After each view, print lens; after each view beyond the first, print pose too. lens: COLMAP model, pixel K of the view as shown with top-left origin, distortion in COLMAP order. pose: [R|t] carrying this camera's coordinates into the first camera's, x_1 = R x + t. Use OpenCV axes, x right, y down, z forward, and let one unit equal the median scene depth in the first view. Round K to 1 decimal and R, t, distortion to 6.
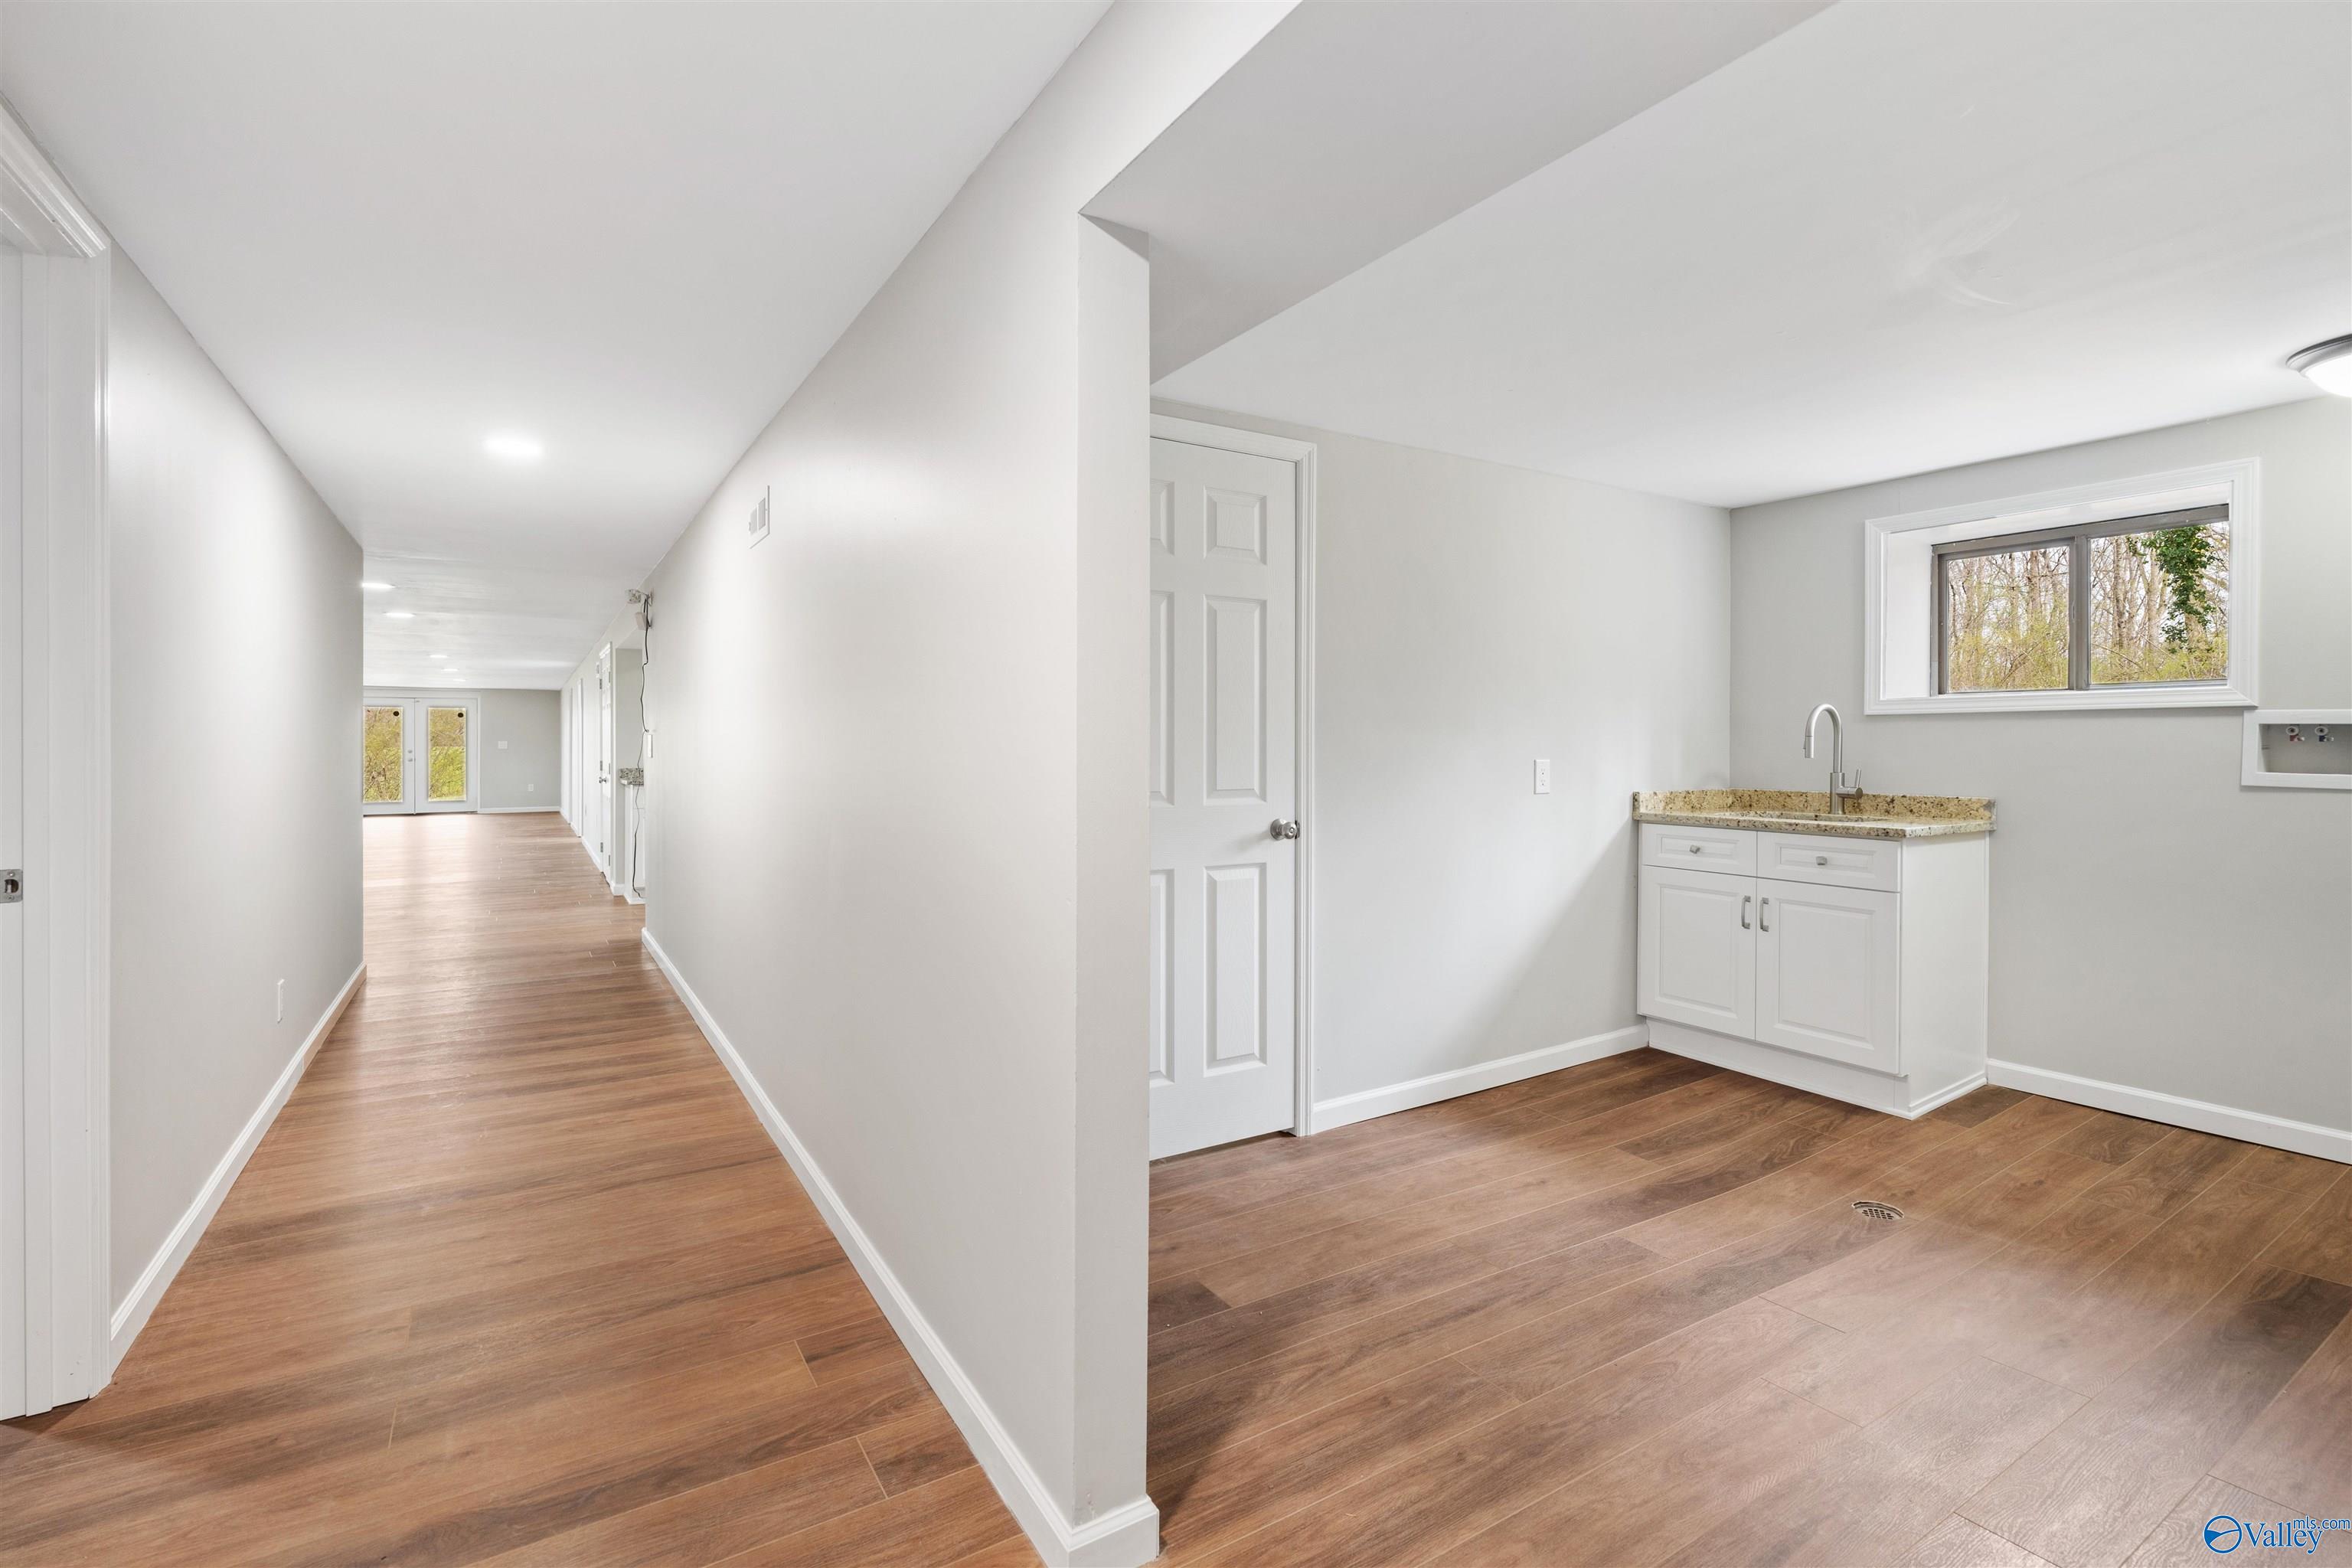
lens RADIAL K [[1064.8, 0, 1166.0], [0, 1064.8, 766.0], [0, 0, 1]] dist [-0.003744, 0.000566]
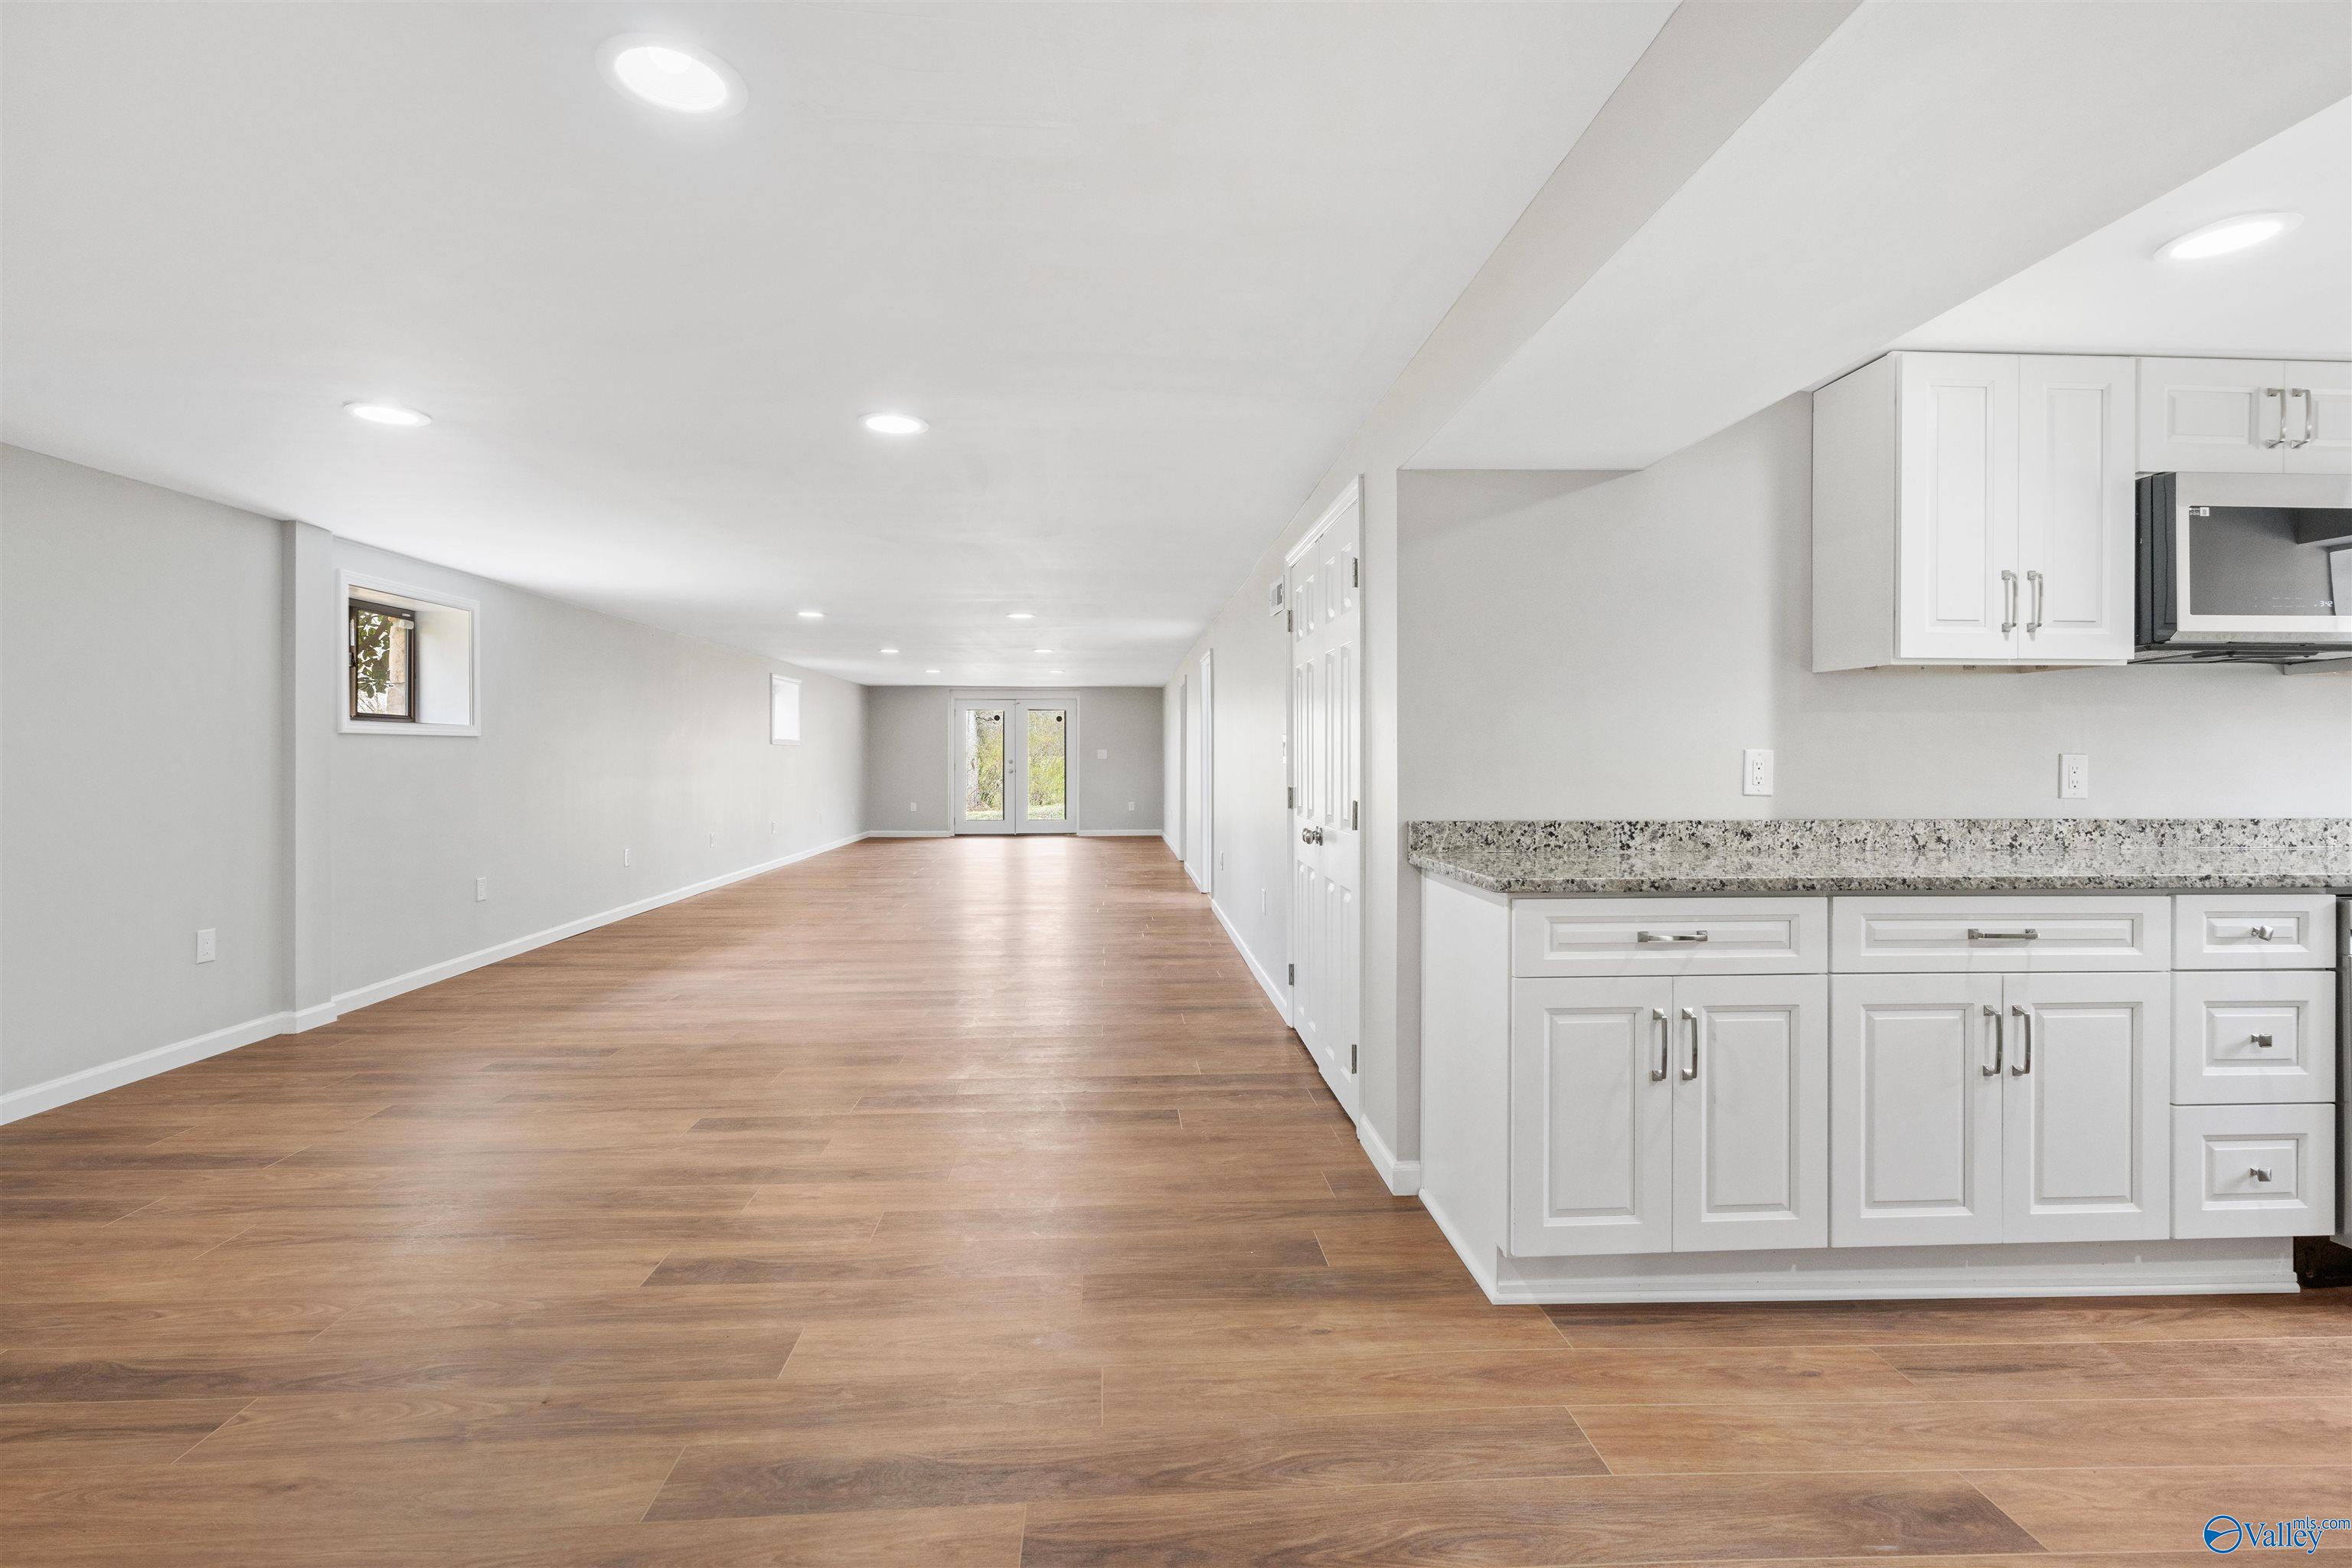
lens RADIAL K [[1064.8, 0, 1172.1], [0, 1064.8, 770.7], [0, 0, 1]] dist [-0.003744, 0.000566]
pose [[0.882437, 0.002573, -0.470423, -0.217028], [-0.004113, 0.999989, -0.002246, -0.006419], [0.470412, 0.003917, 0.882438, 0.343470]]
